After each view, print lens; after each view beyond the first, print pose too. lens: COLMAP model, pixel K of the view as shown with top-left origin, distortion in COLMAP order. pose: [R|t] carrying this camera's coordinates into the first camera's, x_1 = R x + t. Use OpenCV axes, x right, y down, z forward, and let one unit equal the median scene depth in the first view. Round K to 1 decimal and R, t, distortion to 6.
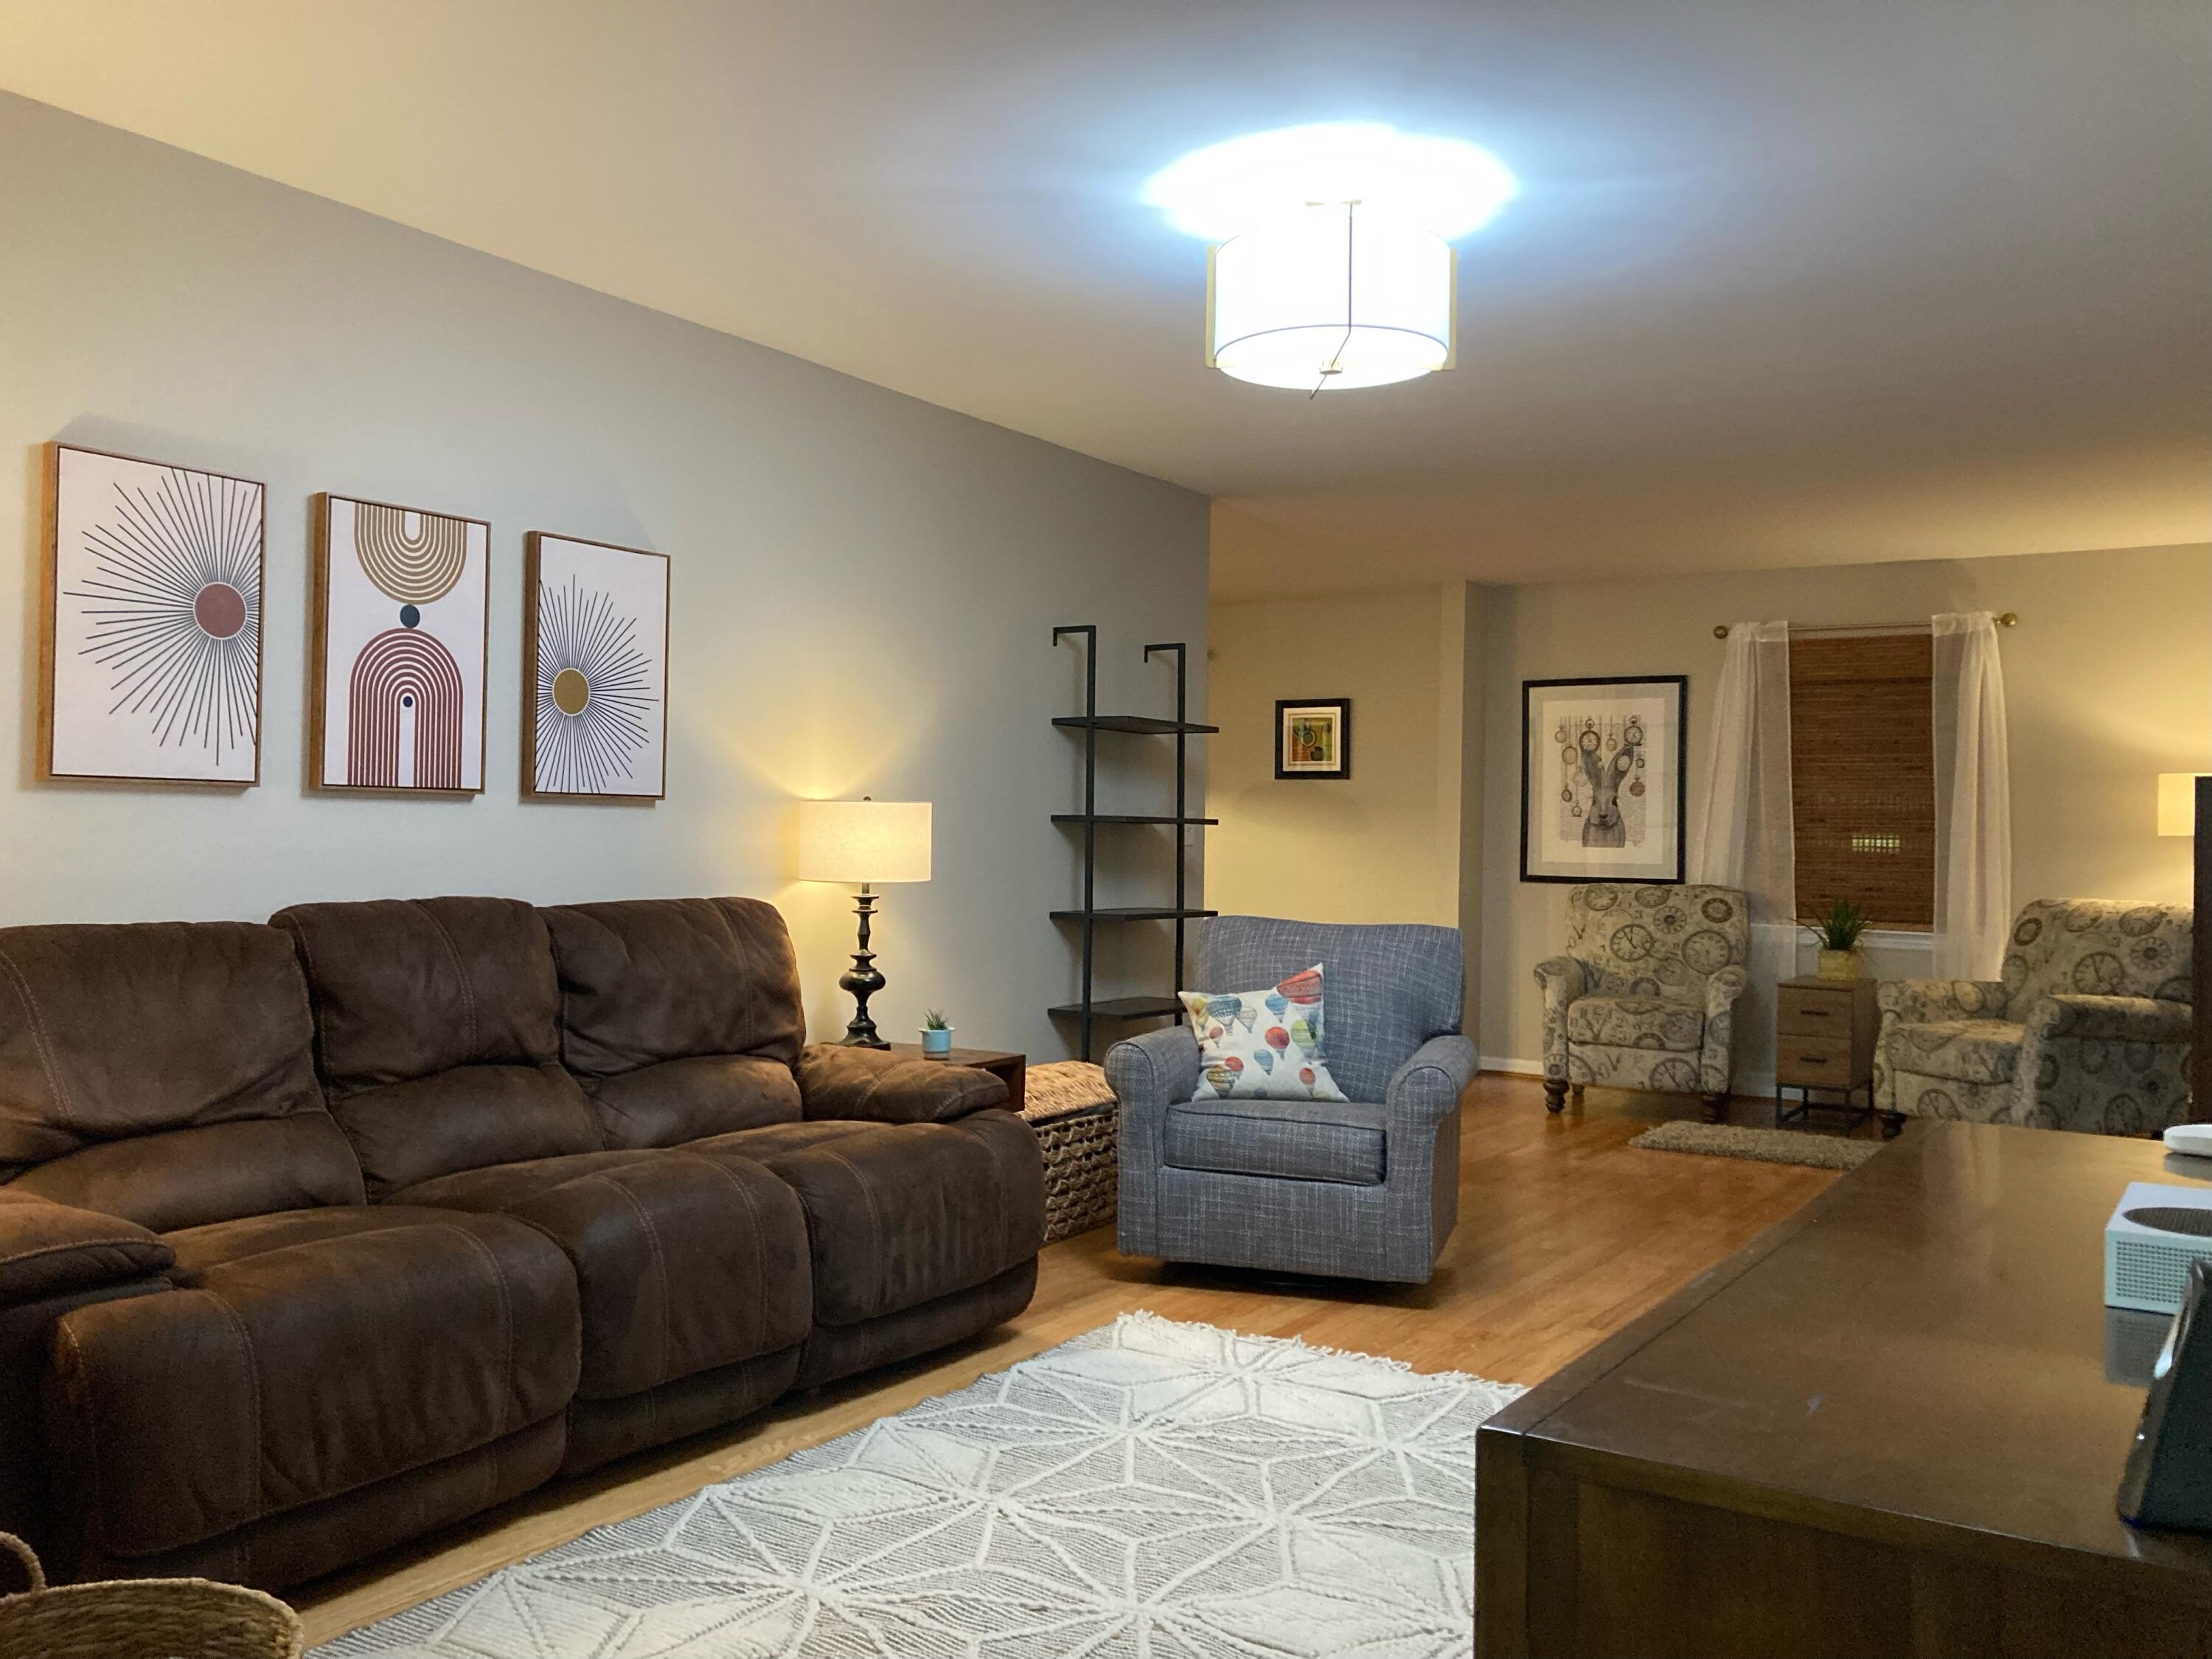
lens RADIAL K [[1841.5, 0, 1158.9], [0, 1841.5, 796.1], [0, 0, 1]] dist [0.055316, -0.076509]
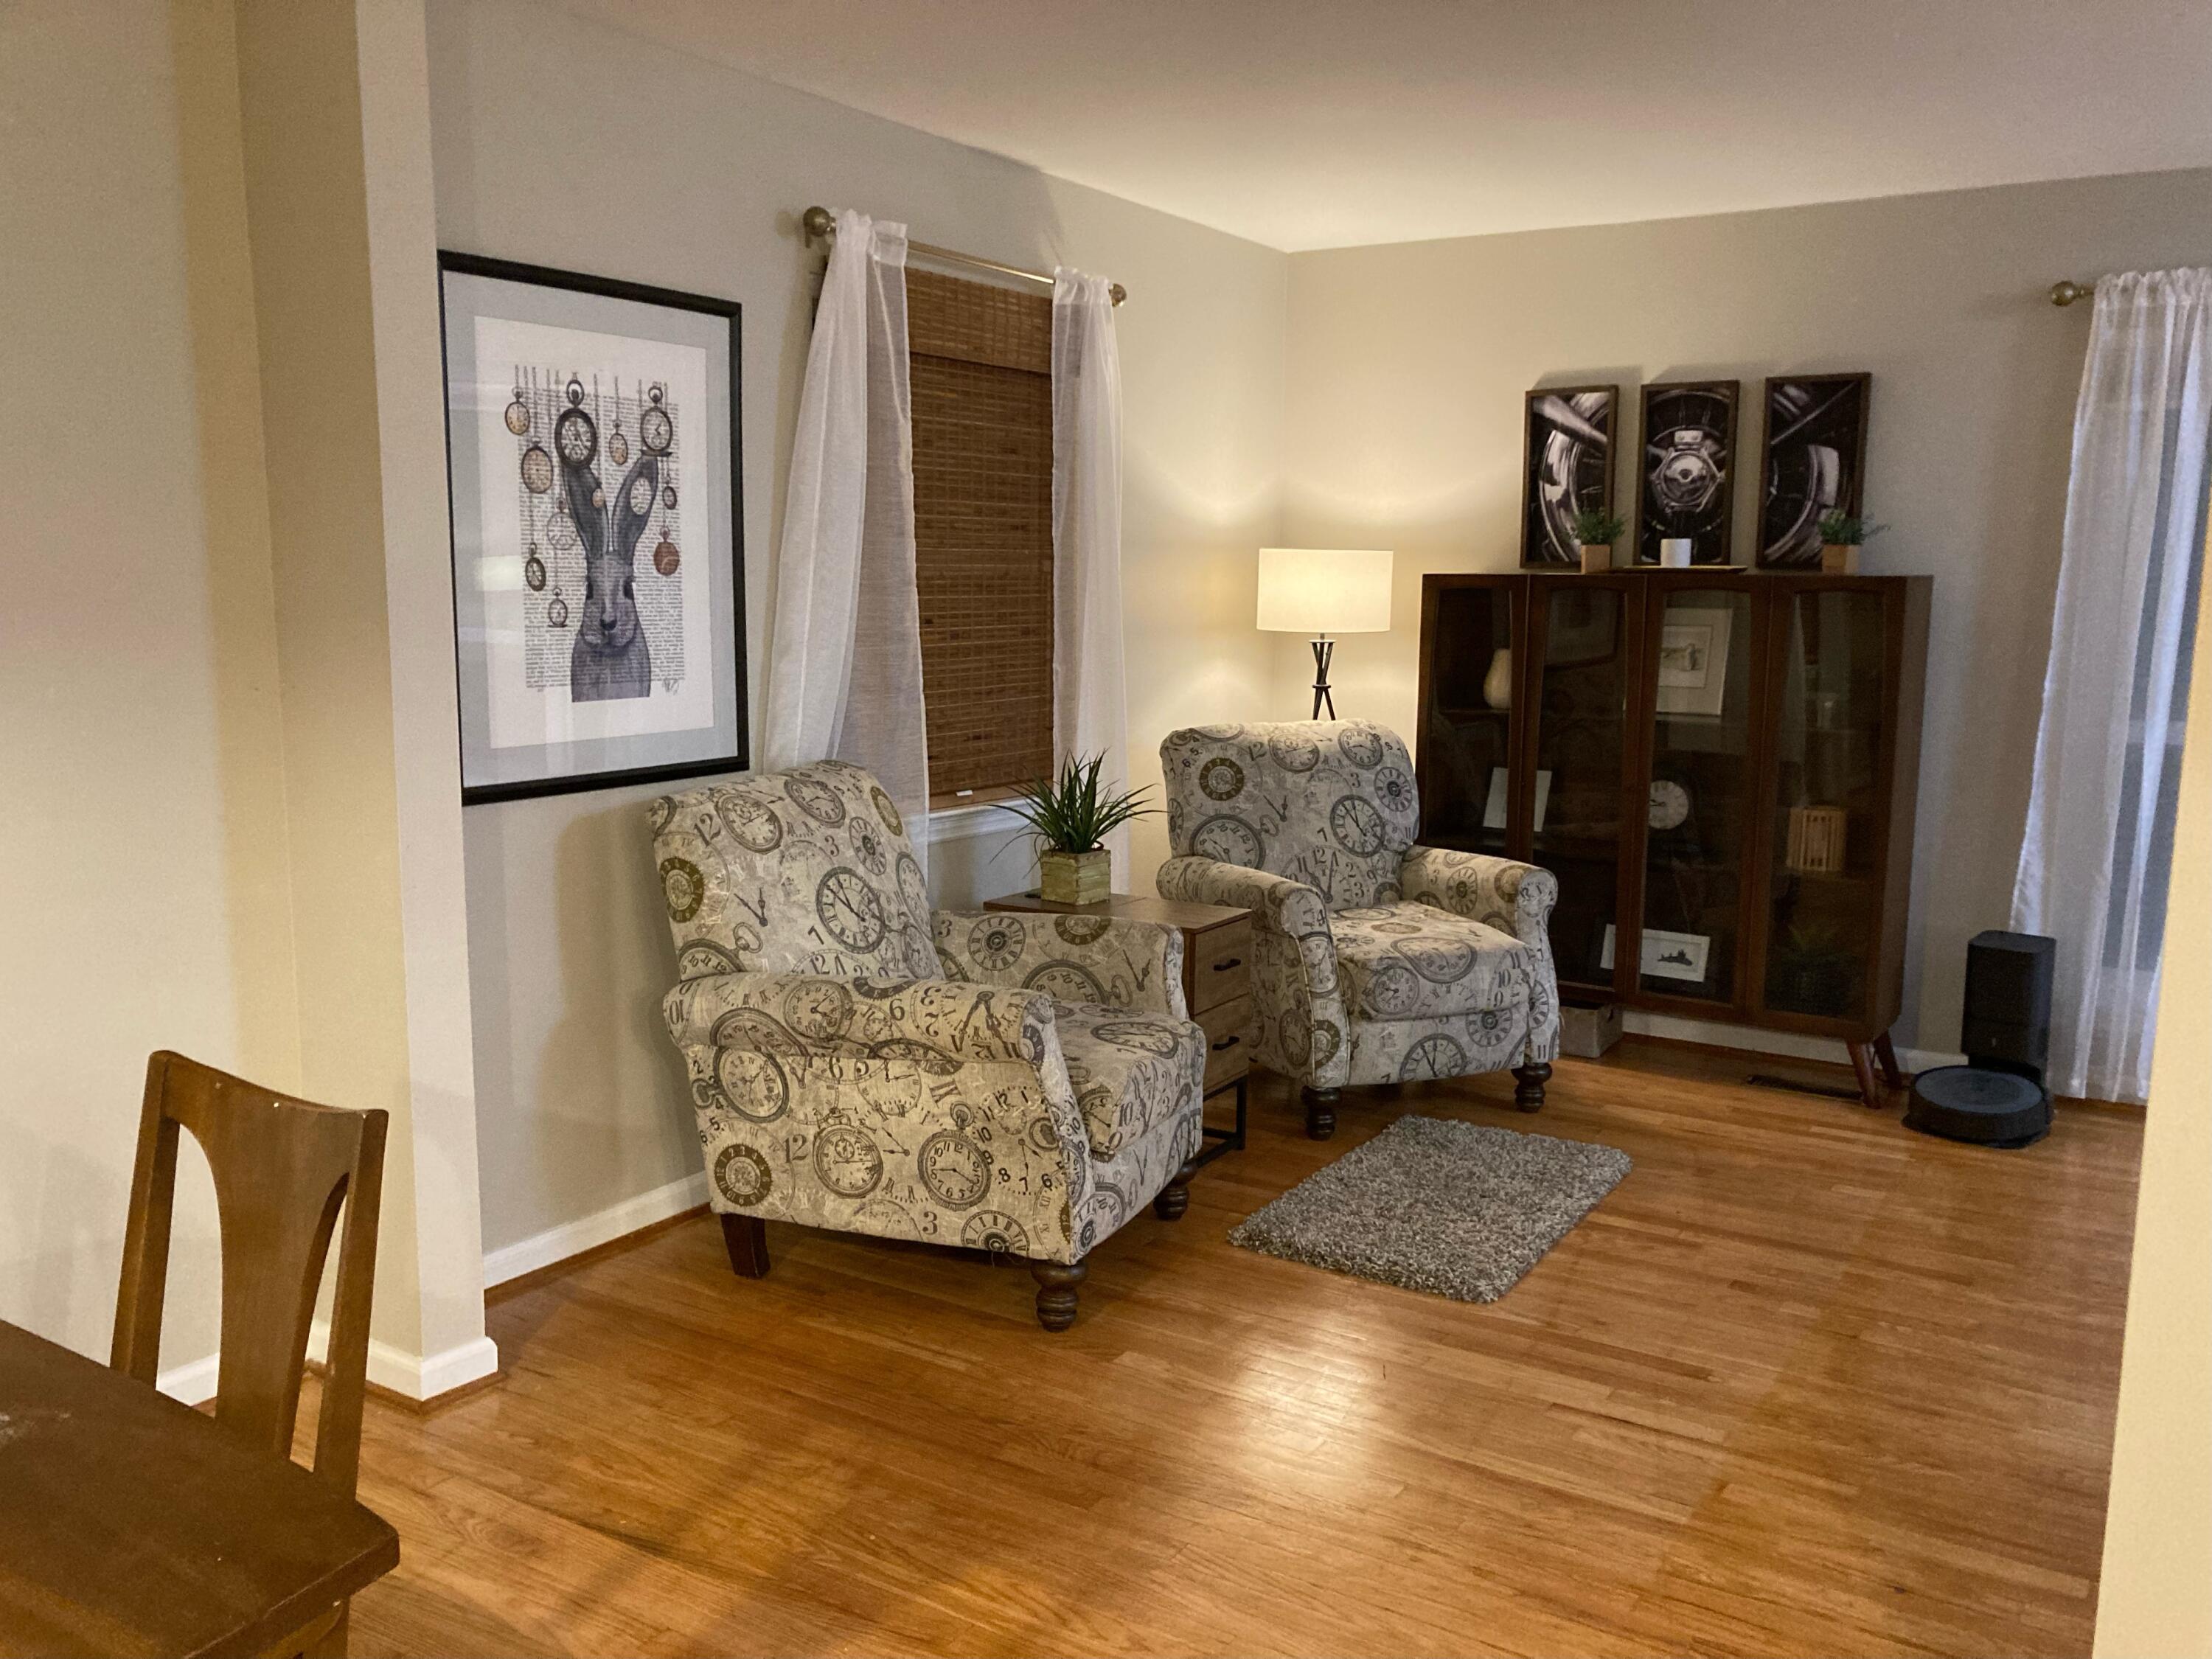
lens RADIAL K [[1841.5, 0, 1104.6], [0, 1841.5, 835.2], [0, 0, 1]] dist [0.055316, -0.076509]
pose [[0.002370, -0.158541, 0.987349, -0.259609], [-0.026040, 0.987008, 0.158549, -0.016578], [-0.999658, -0.026087, -0.001789, 1.307552]]
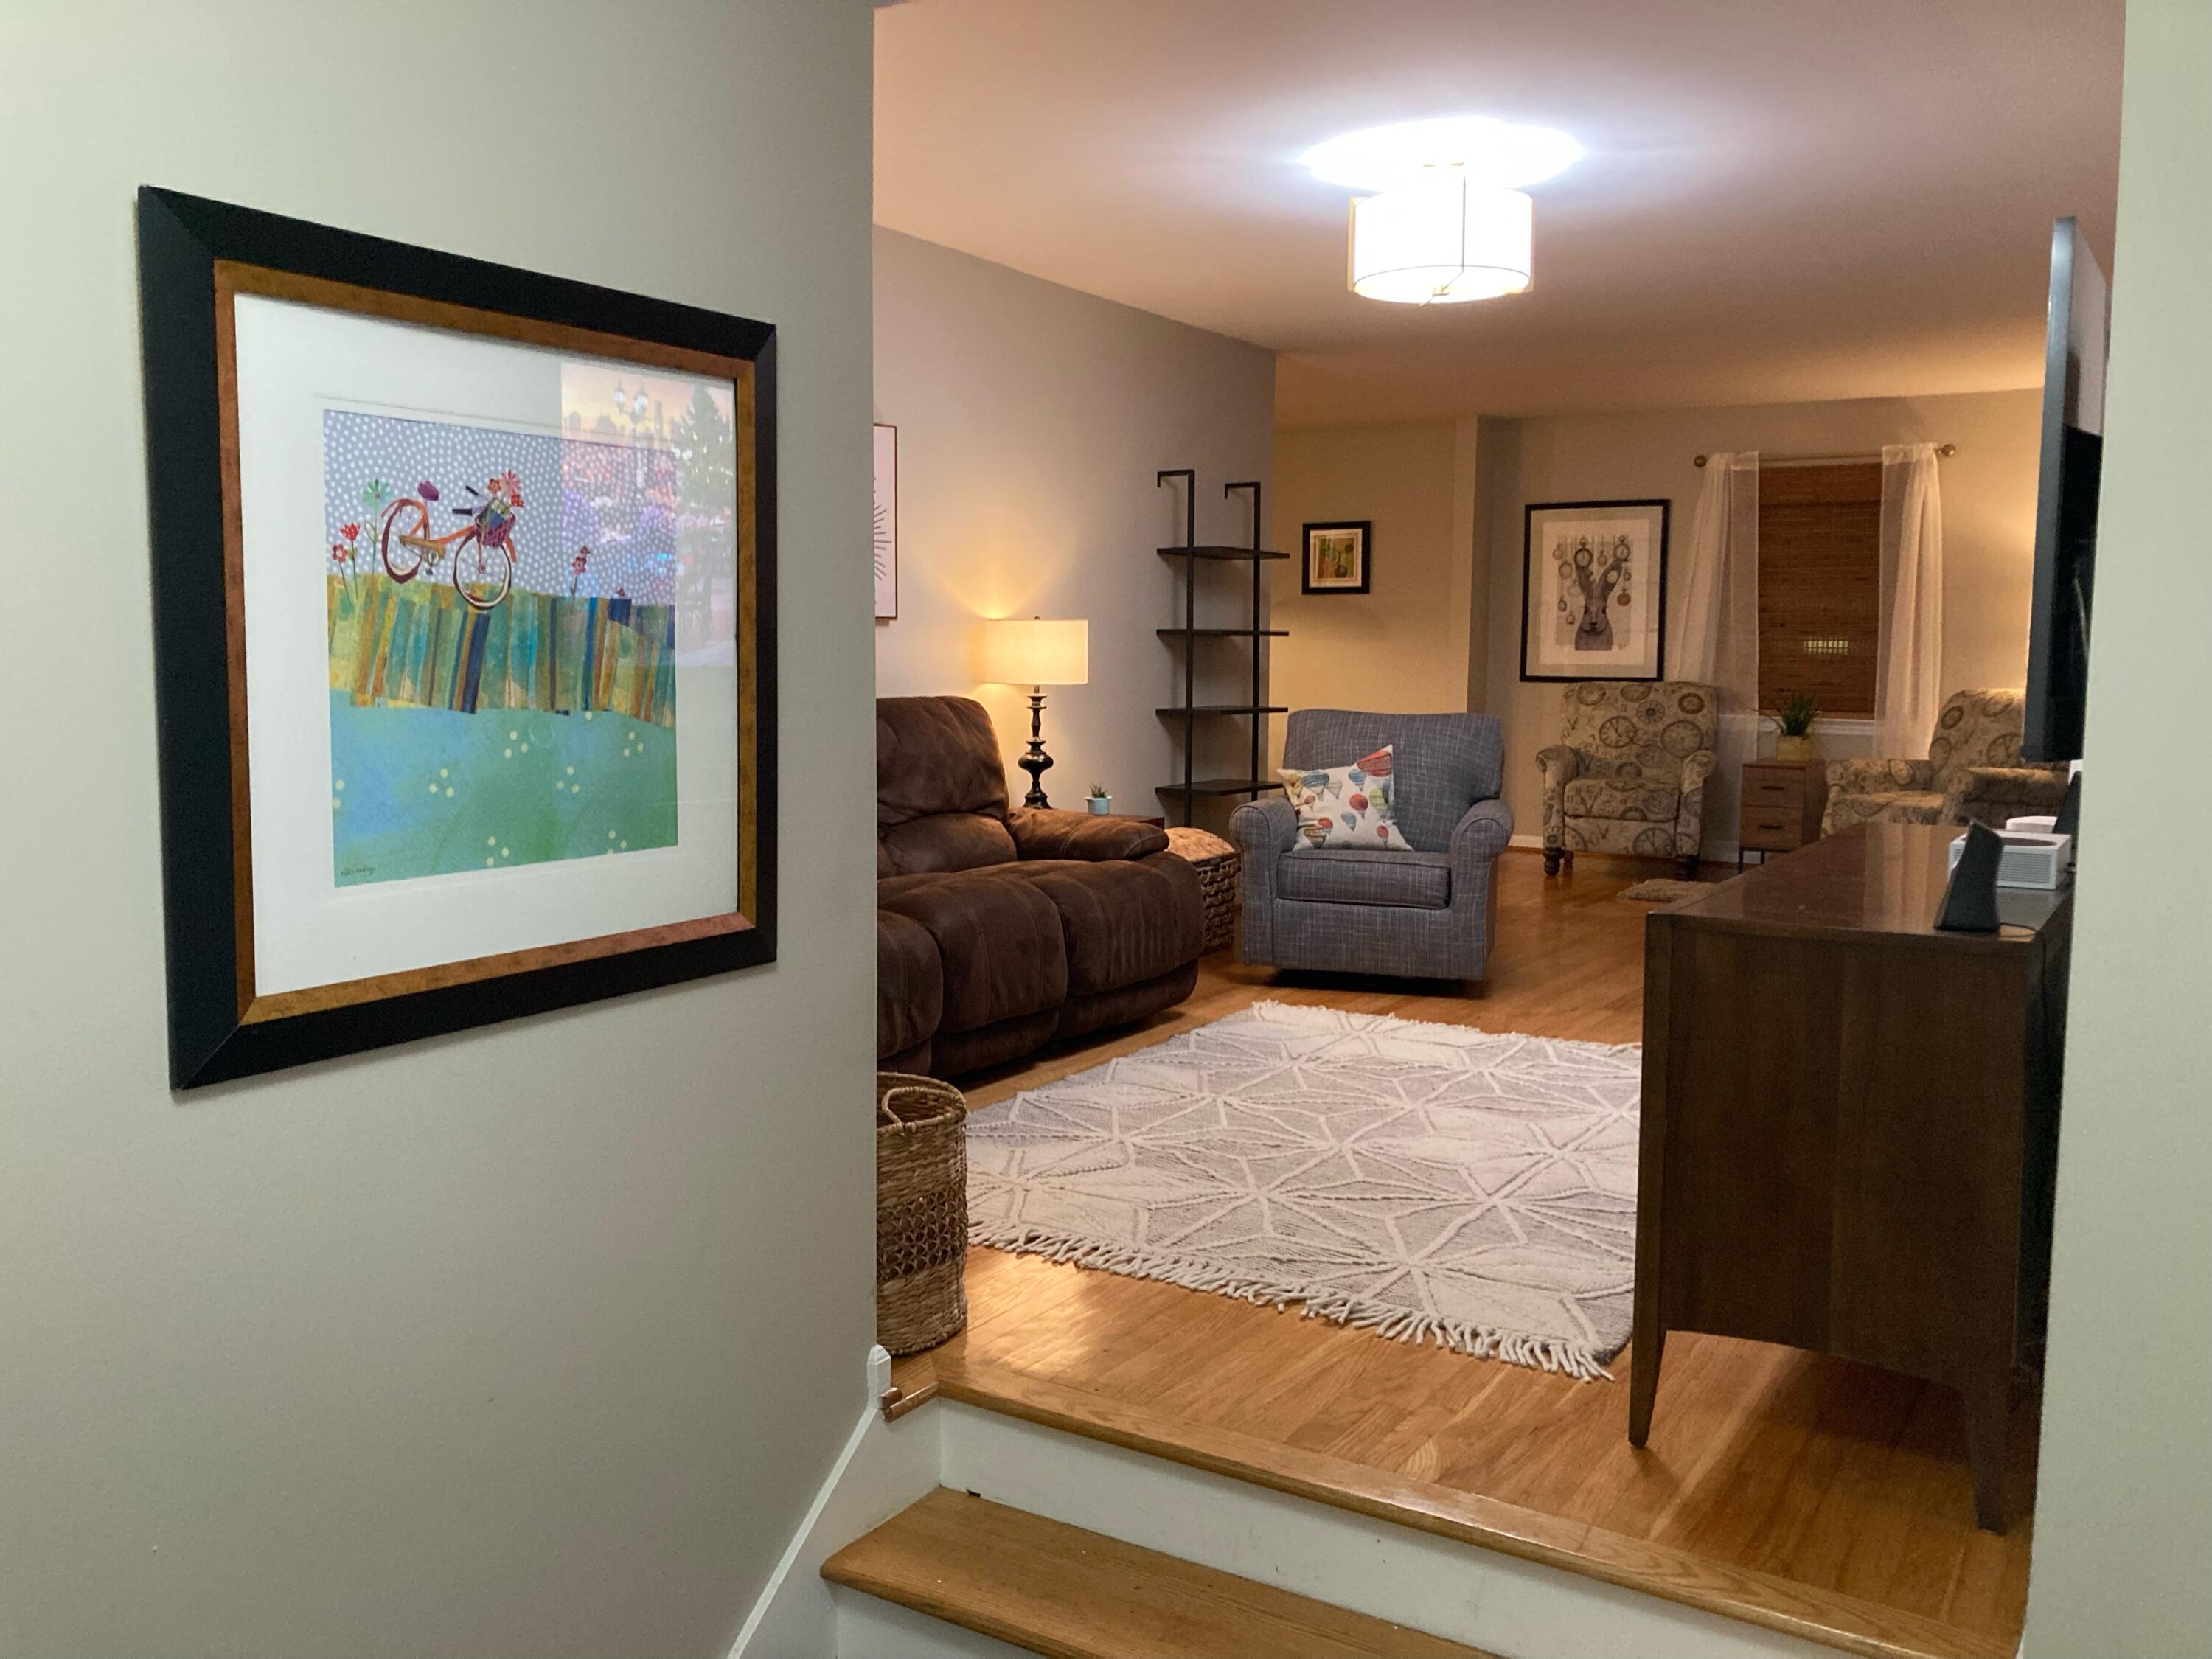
lens RADIAL K [[1830.0, 0, 1102.1], [0, 1830.0, 814.8], [0, 0, 1]] dist [0.014241, -0.050482]
pose [[0.999931, -0.010121, -0.005933, -0.088416], [0.010728, 0.993506, 0.113271, -0.004983], [0.004748, -0.113327, 0.993546, -0.218976]]
